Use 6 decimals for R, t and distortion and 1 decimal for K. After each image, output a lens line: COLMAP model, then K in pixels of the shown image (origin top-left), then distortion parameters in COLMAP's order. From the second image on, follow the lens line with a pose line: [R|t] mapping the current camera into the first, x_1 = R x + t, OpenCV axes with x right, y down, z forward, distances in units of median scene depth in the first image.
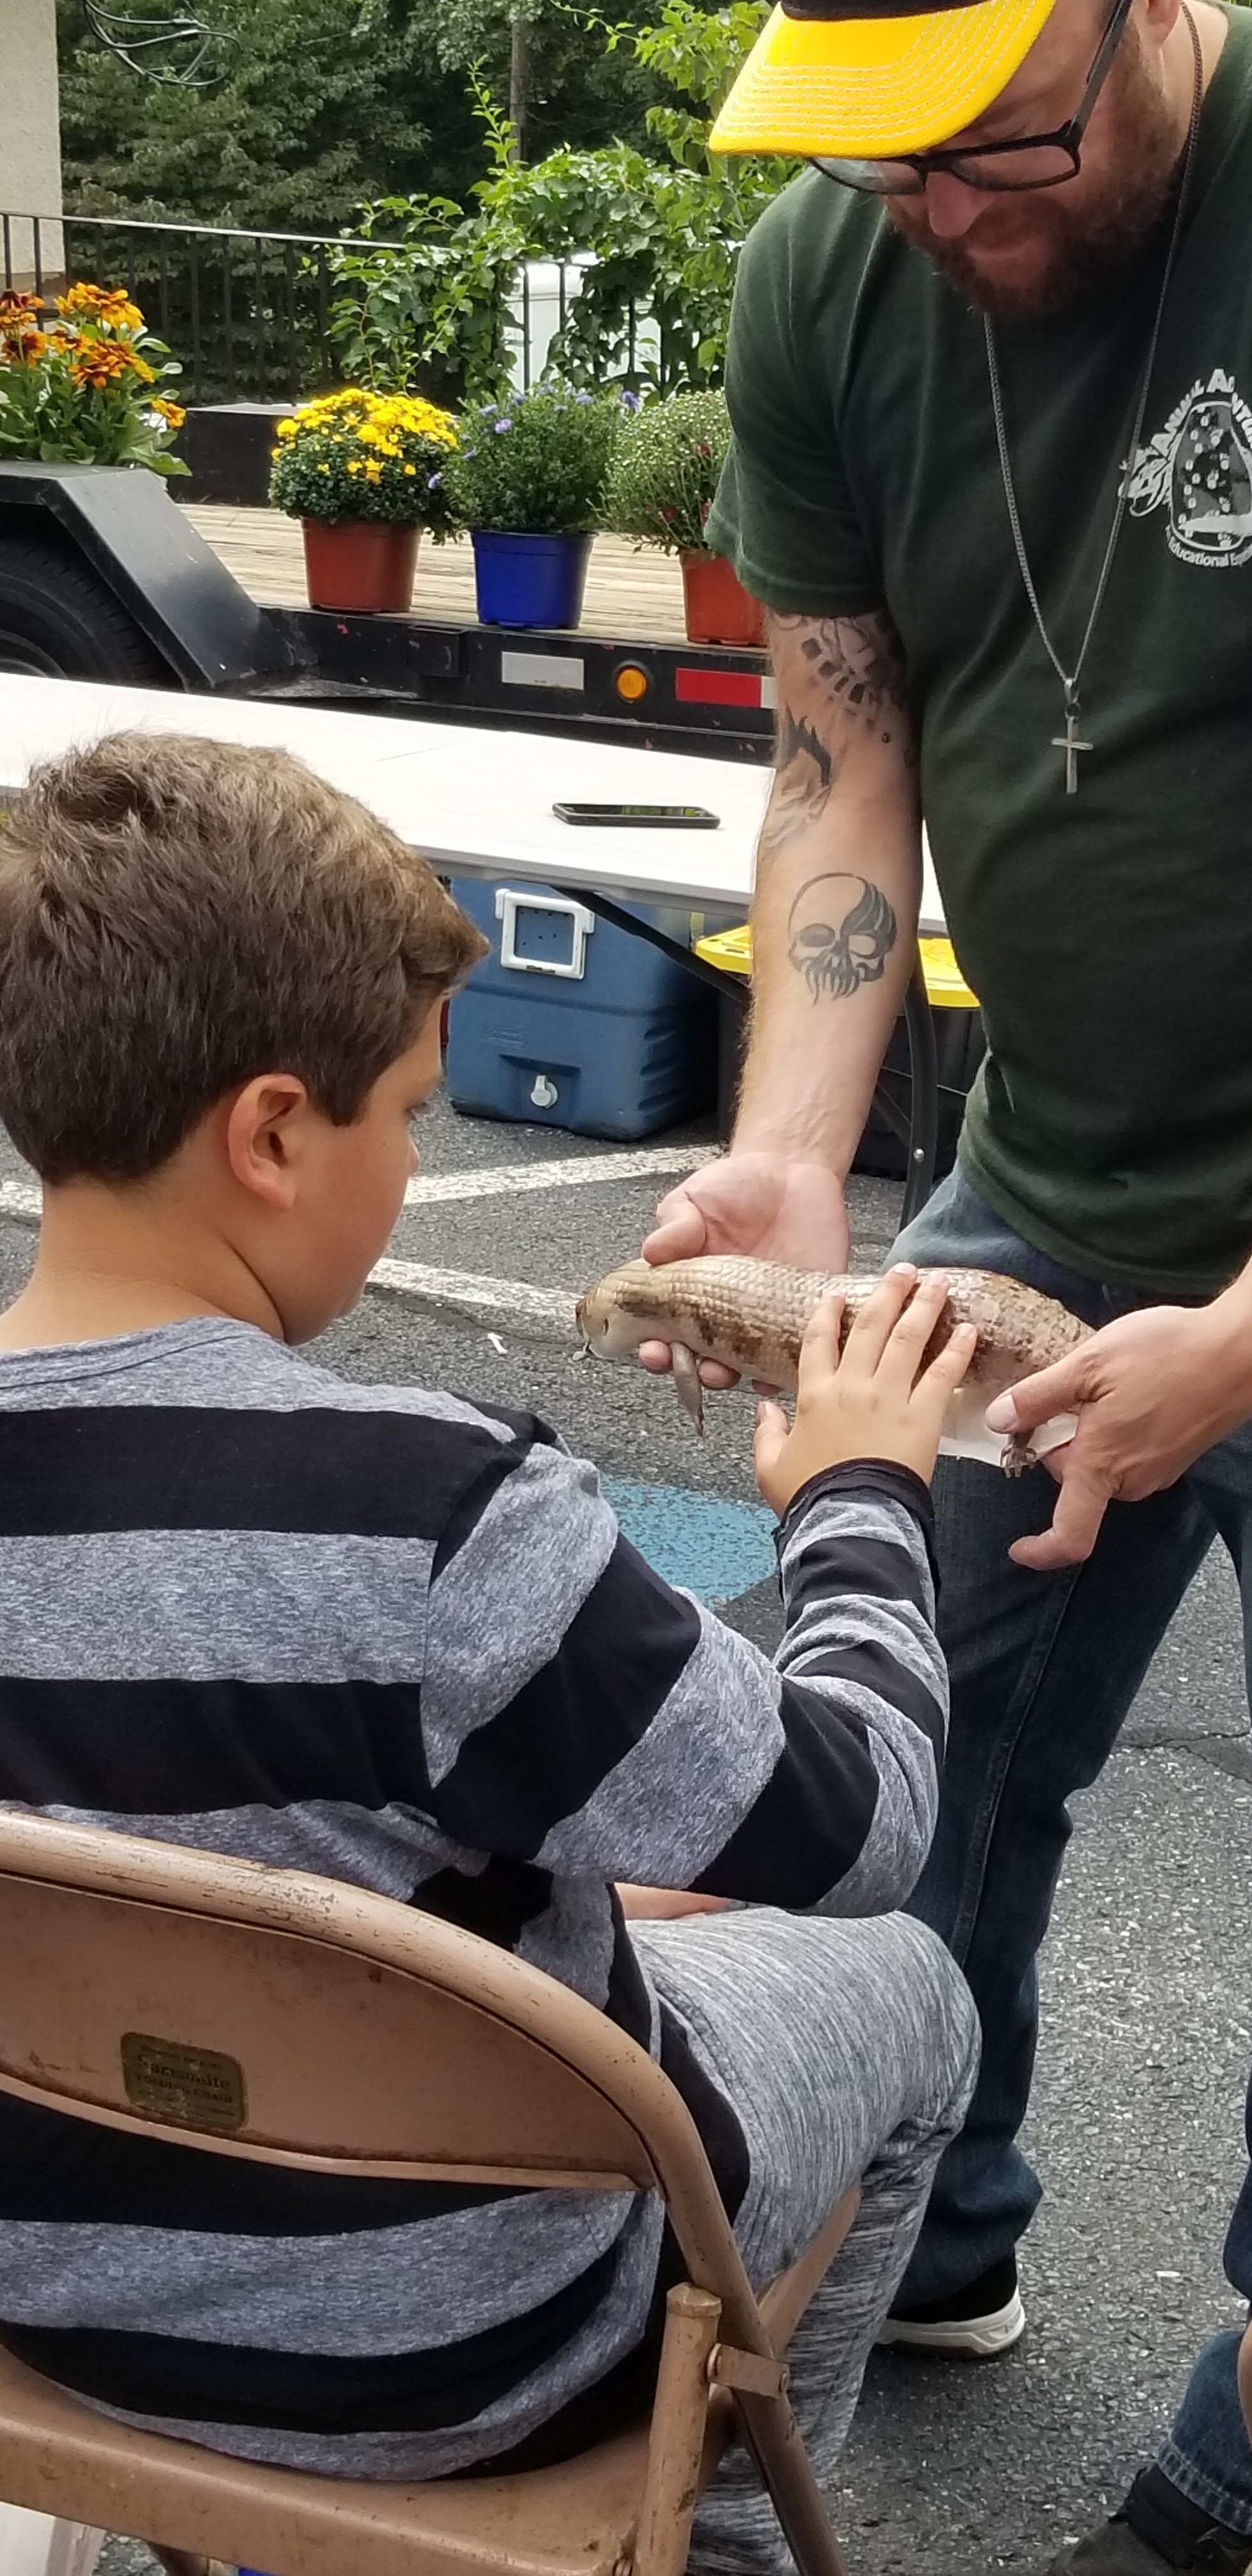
lens RADIAL K [[3596.3, 0, 727.3], [0, 3596.3, 1246.7], [0, 0, 1]] dist [0.059403, 0.000000]
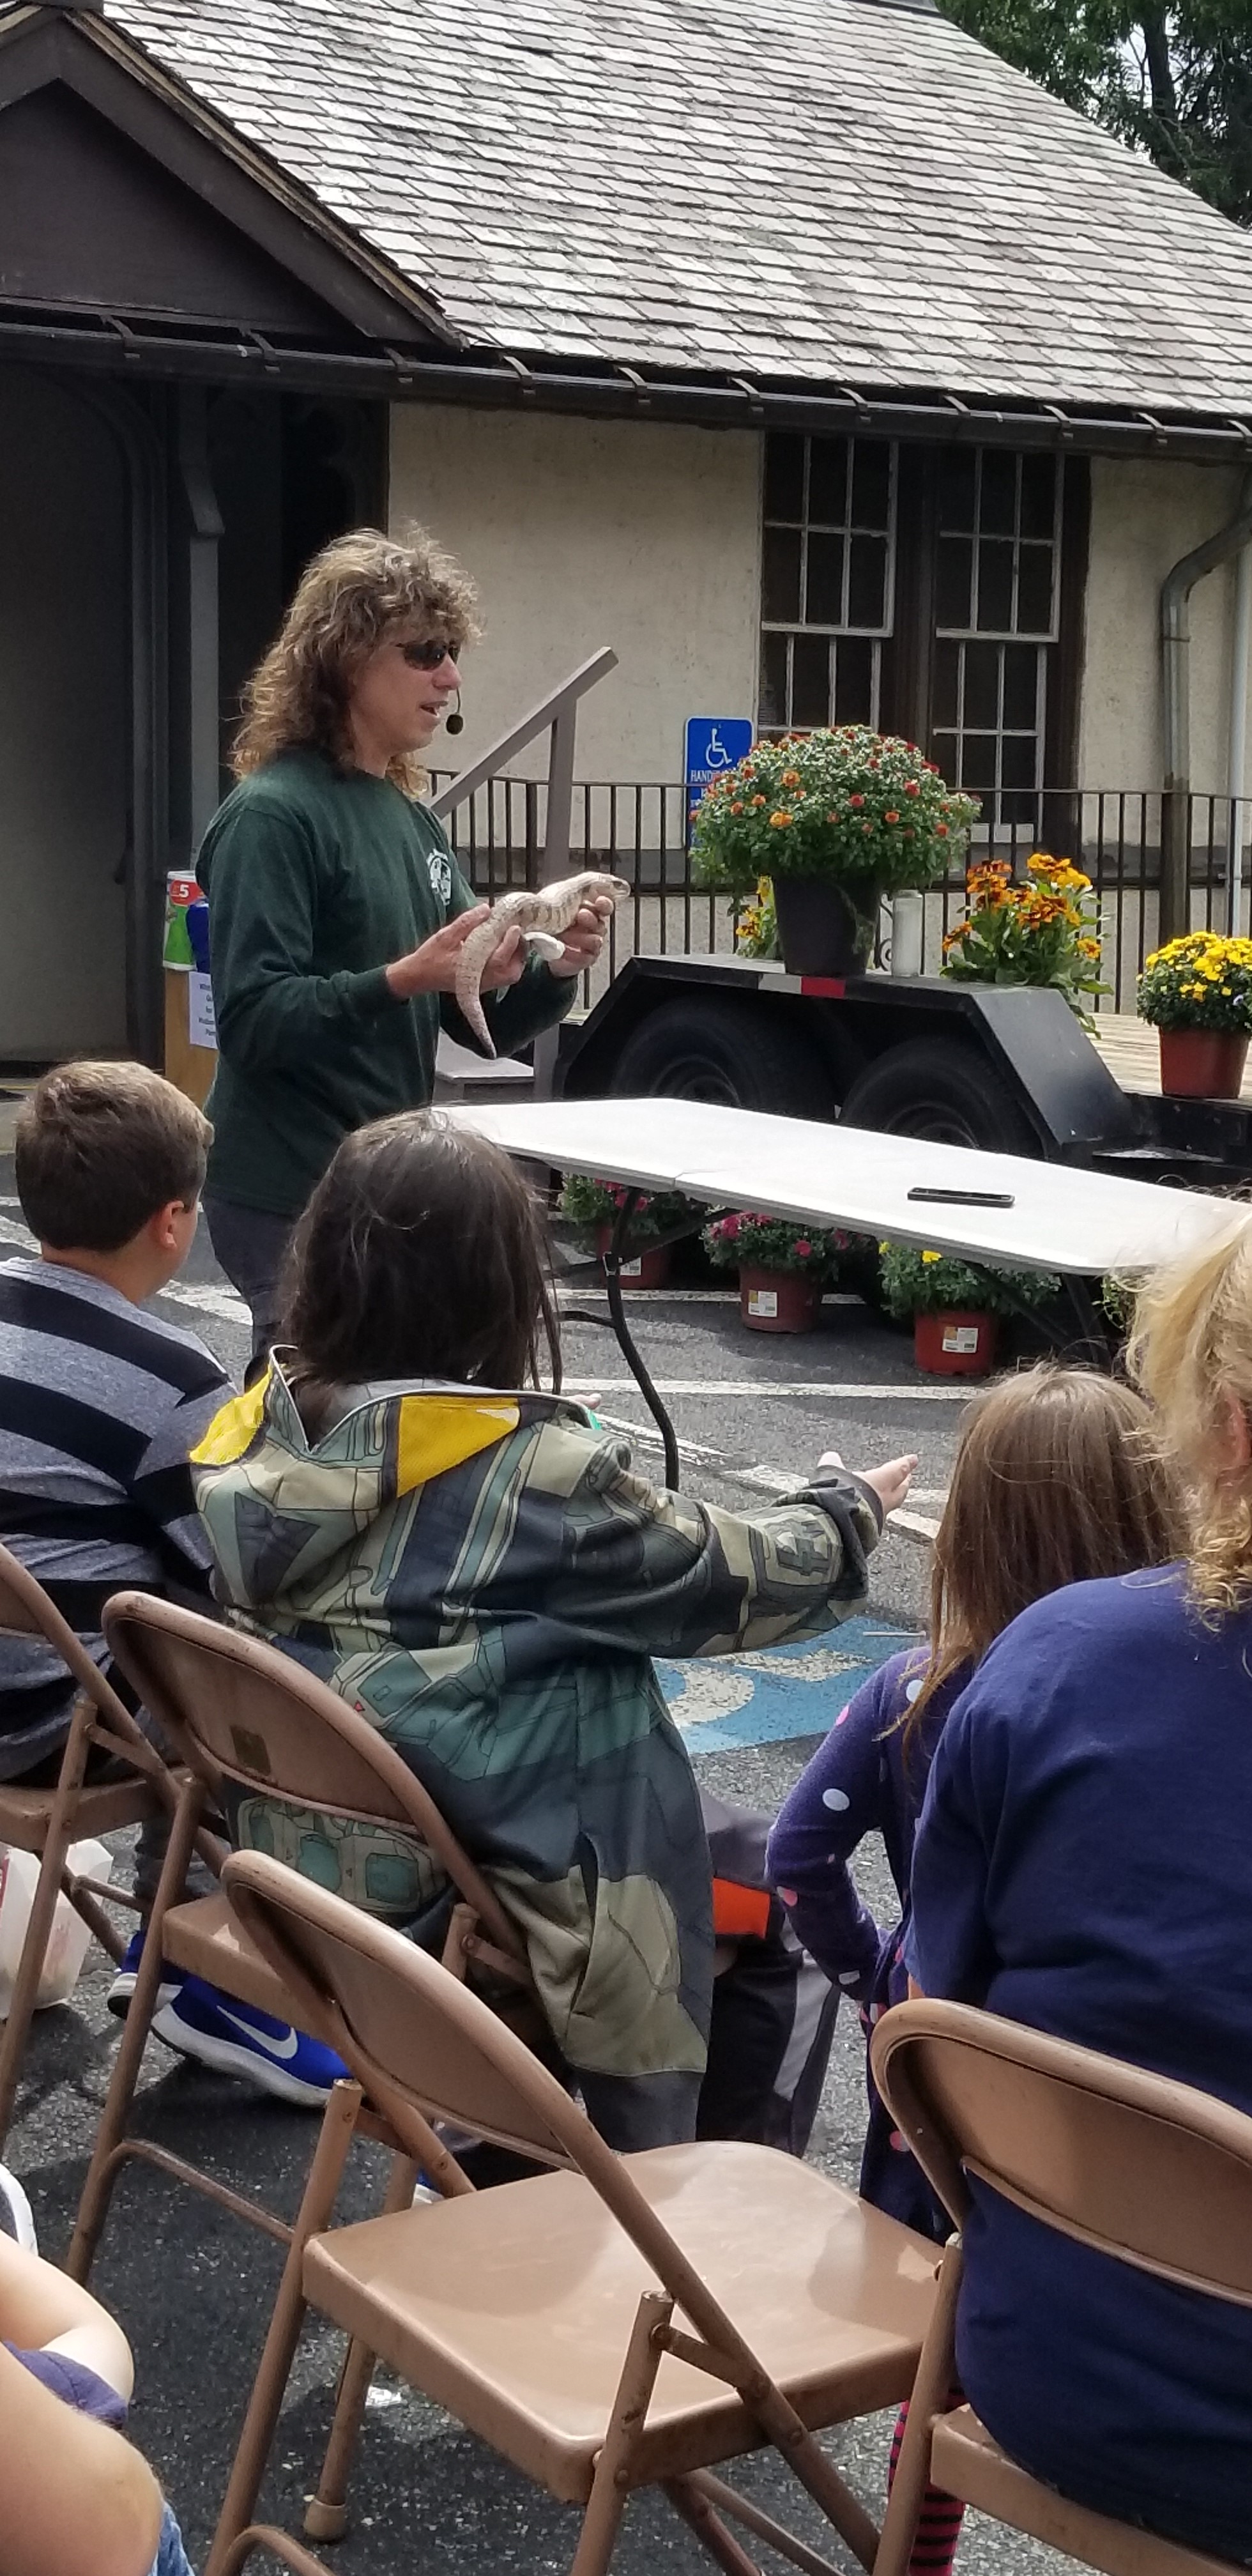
lens RADIAL K [[3596.3, 0, 746.0], [0, 3596.3, 1309.8], [0, 0, 1]] dist [0.059403, 0.000000]
pose [[0.896208, 0.056337, -0.440042, 0.337591], [-0.114727, 0.987594, -0.107219, 0.059489], [0.428542, 0.146576, 0.891553, -0.225081]]
